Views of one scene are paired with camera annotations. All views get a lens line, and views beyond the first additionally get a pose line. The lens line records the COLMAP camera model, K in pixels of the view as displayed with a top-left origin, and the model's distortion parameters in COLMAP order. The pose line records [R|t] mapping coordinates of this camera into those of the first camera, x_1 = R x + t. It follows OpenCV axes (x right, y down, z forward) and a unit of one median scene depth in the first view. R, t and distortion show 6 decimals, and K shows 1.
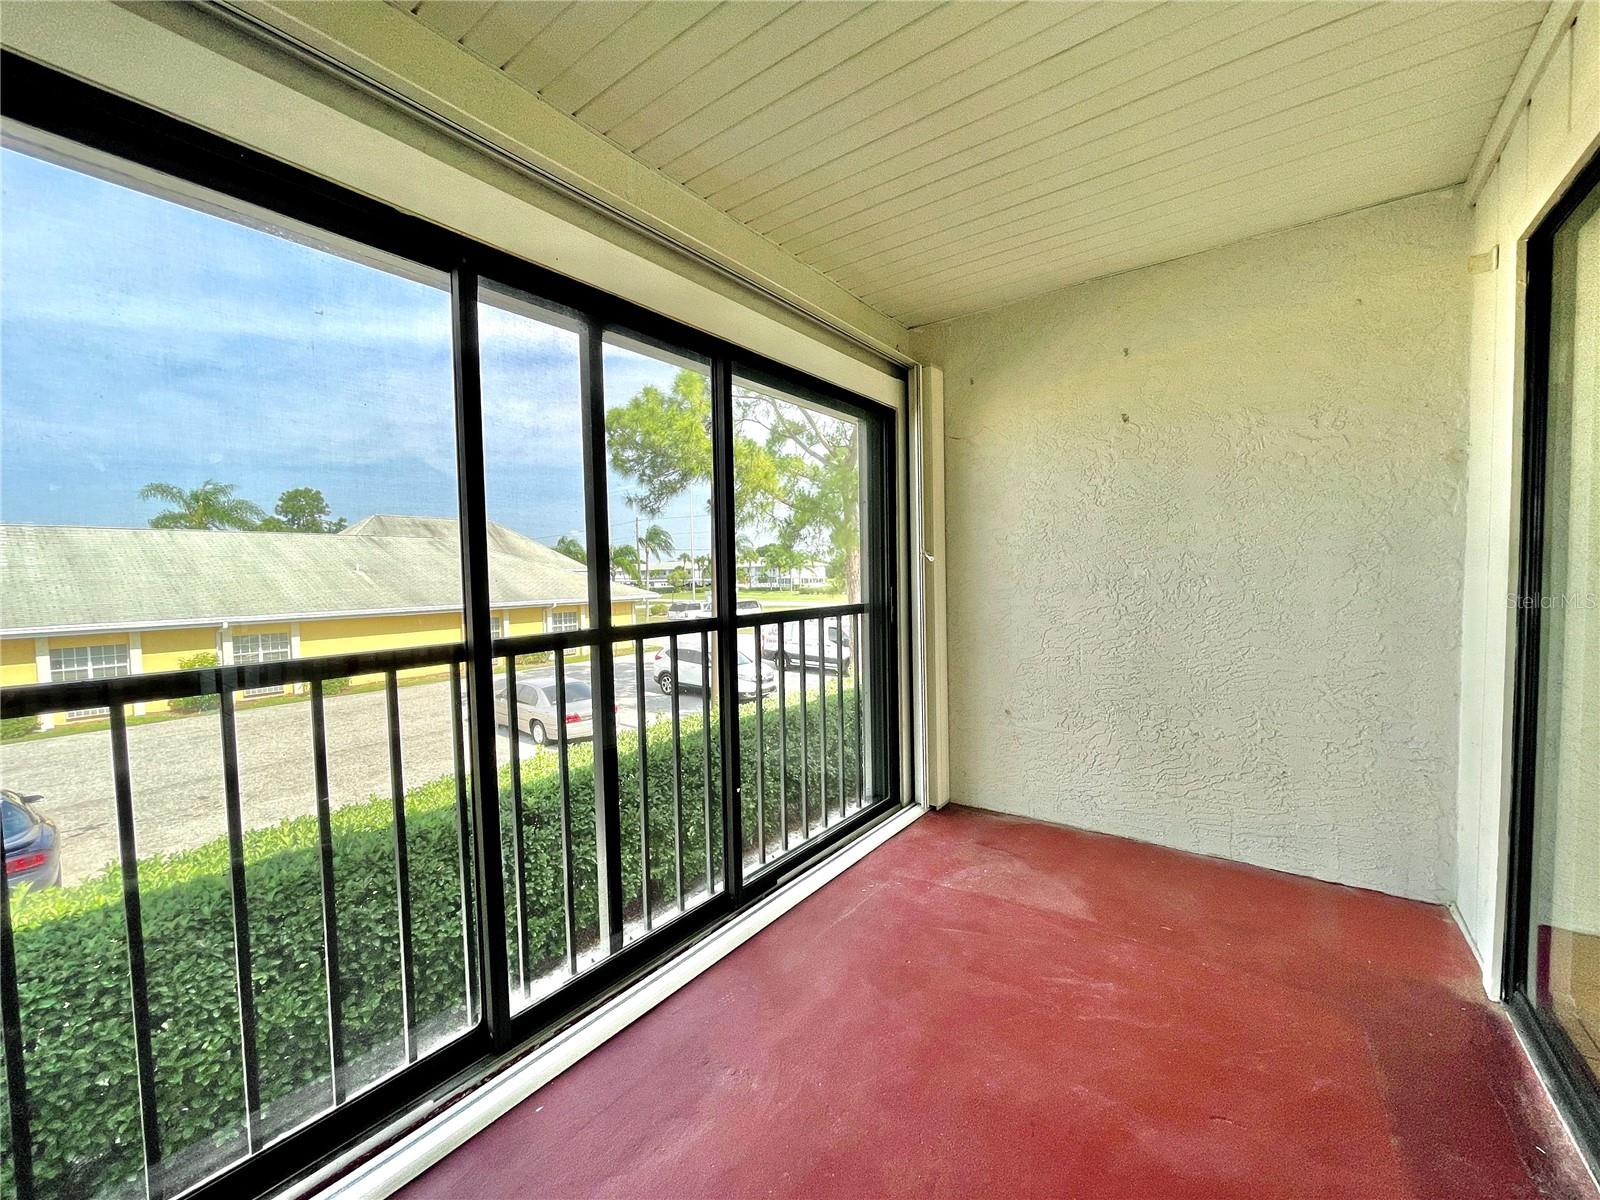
lens RADIAL K [[645.6, 0, 794.5], [0, 645.6, 604.5], [0, 0, 1]] dist [0.001226, -0.000299]
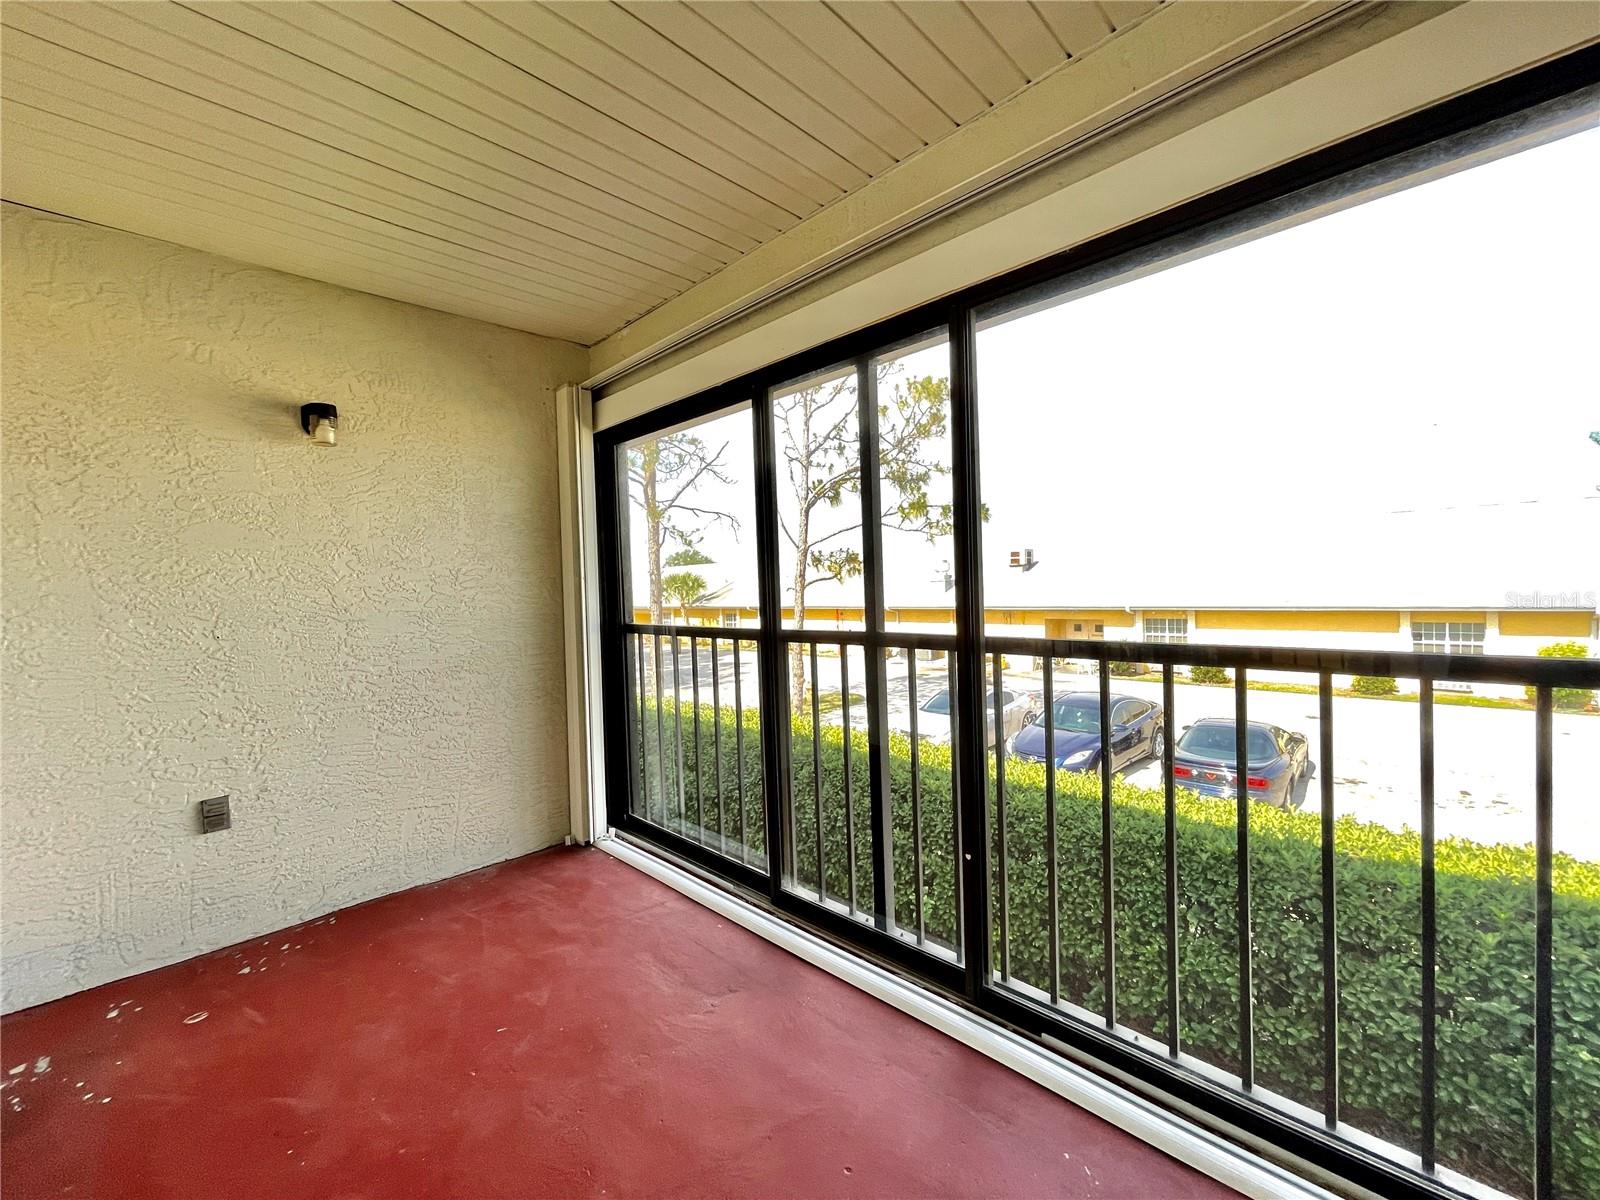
lens RADIAL K [[645.6, 0, 794.5], [0, 645.6, 604.5], [0, 0, 1]] dist [0.001226, -0.000299]
pose [[-0.134974, 0.056142, -0.989257, 0.587860], [-0.017051, 0.998114, 0.058971, -0.053414], [0.990702, 0.024828, -0.133763, 0.735135]]
